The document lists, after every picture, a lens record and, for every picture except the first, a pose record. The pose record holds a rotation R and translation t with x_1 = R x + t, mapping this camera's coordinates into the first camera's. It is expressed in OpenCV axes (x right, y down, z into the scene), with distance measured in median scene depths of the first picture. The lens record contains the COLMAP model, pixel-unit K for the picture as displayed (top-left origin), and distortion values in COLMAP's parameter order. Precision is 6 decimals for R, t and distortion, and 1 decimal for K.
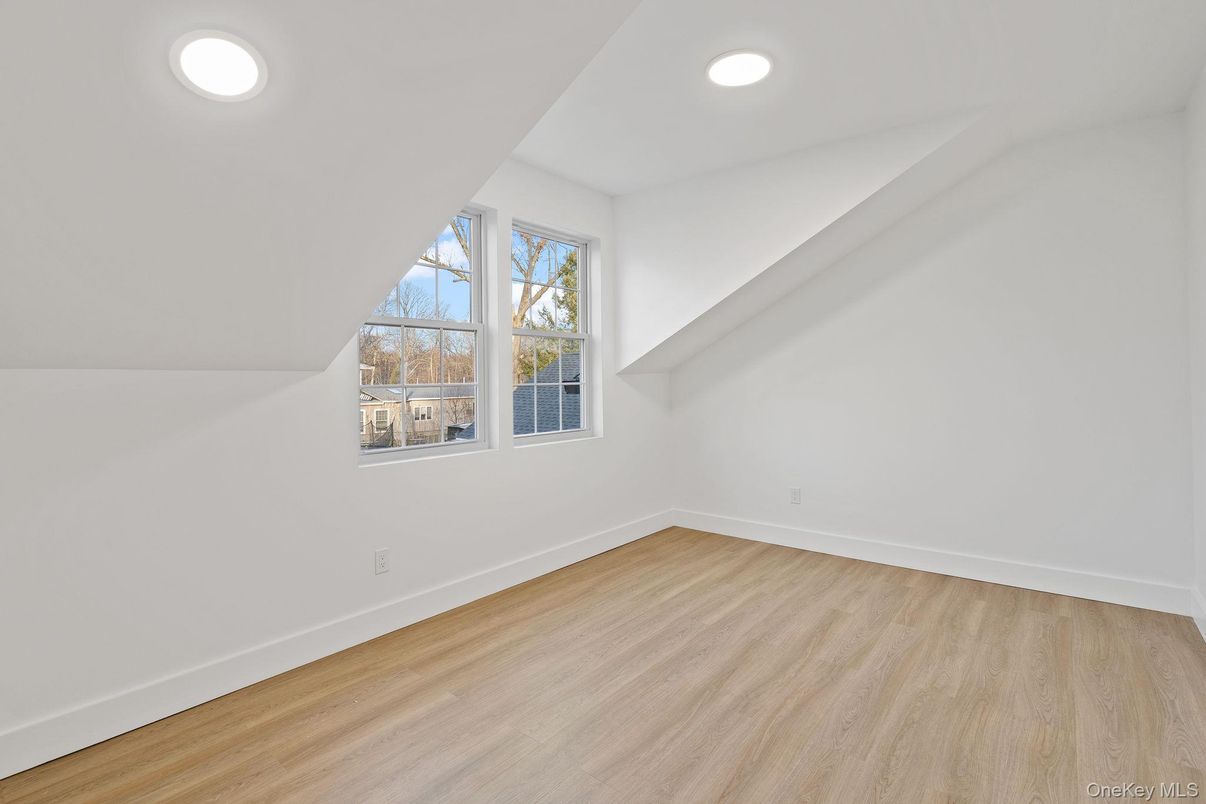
lens RADIAL K [[545.7, 0, 597.9], [0, 545.7, 394.9], [0, 0, 1]] dist [-0.001256, 0.000295]
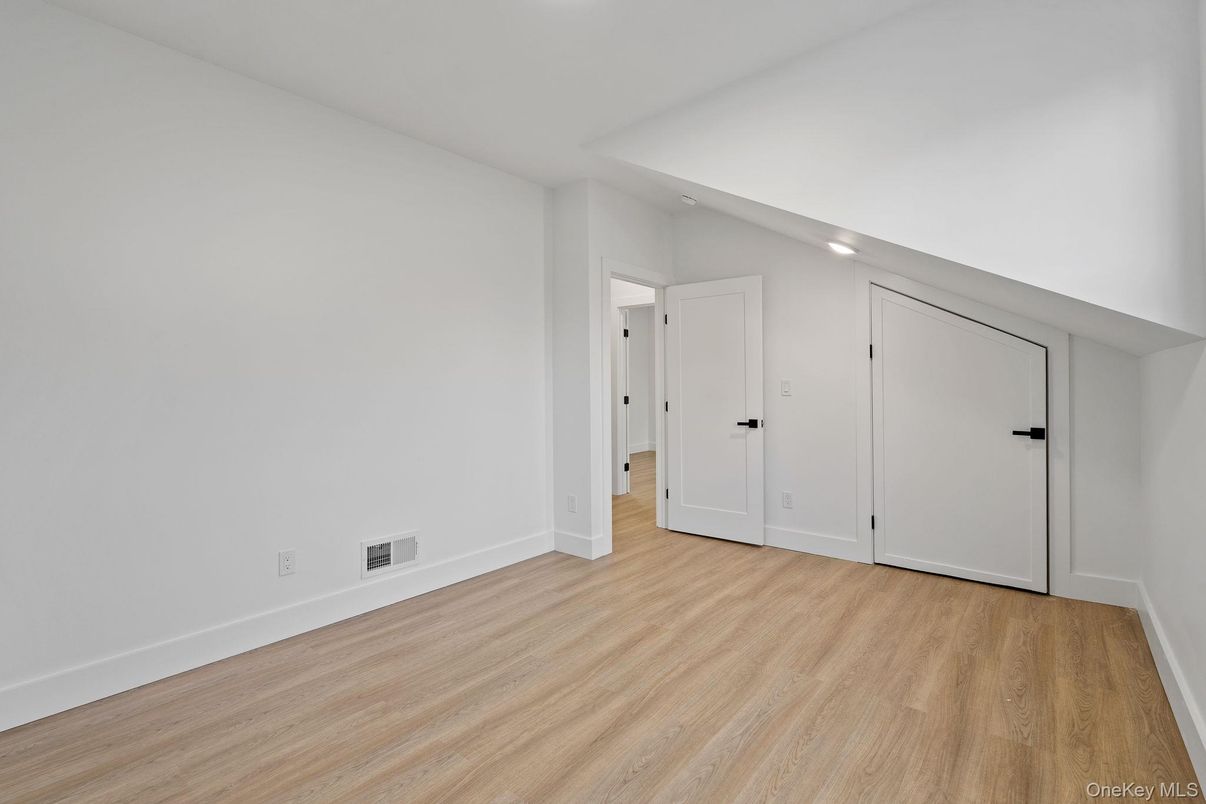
lens RADIAL K [[545.7, 0, 597.9], [0, 545.7, 394.9], [0, 0, 1]] dist [-0.001256, 0.000295]
pose [[-0.999773, 0.020292, -0.006440, 0.263986], [0.020022, 0.999014, 0.039616, -0.018753], [0.007237, 0.039478, -0.999194, 1.932275]]
